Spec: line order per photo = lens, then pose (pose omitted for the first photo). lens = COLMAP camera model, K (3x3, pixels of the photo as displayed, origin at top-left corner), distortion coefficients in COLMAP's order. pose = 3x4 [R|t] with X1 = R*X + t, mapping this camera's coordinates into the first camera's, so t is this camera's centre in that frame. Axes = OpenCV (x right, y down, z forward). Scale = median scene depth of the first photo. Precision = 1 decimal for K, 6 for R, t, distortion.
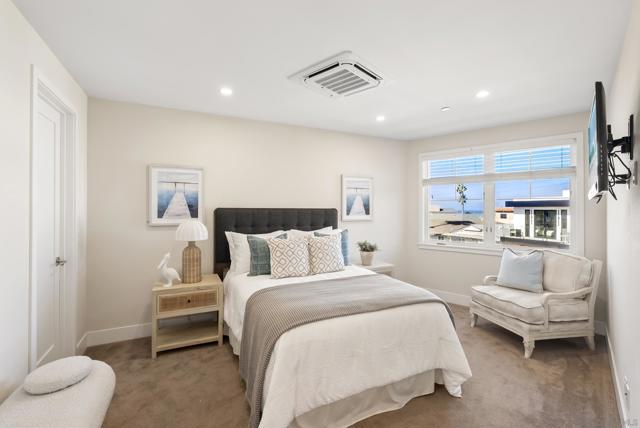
lens RADIAL K [[290.2, 0, 314.5], [0, 290.2, 204.3], [0, 0, 1]] dist [-0.004374, 0.001536]
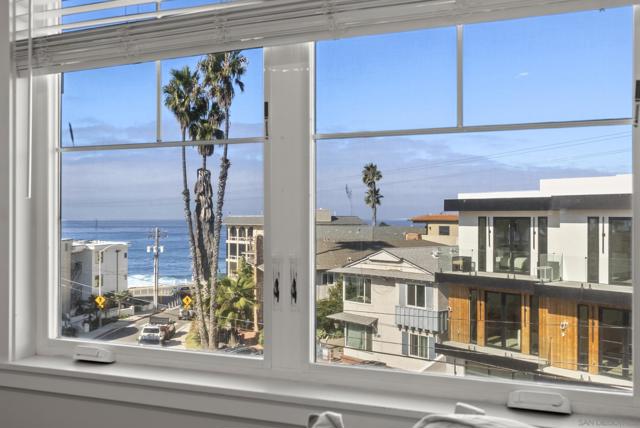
lens RADIAL K [[636.0, 0, 301.0], [0, 636.0, 211.6], [0, 0, 1]] dist [0.047394, 0.000000]
pose [[0.937603, 0.000390, 0.347707, 0.079926], [-0.002527, 0.999981, 0.005691, 0.005191], [-0.347698, -0.006215, 0.937586, 0.103377]]
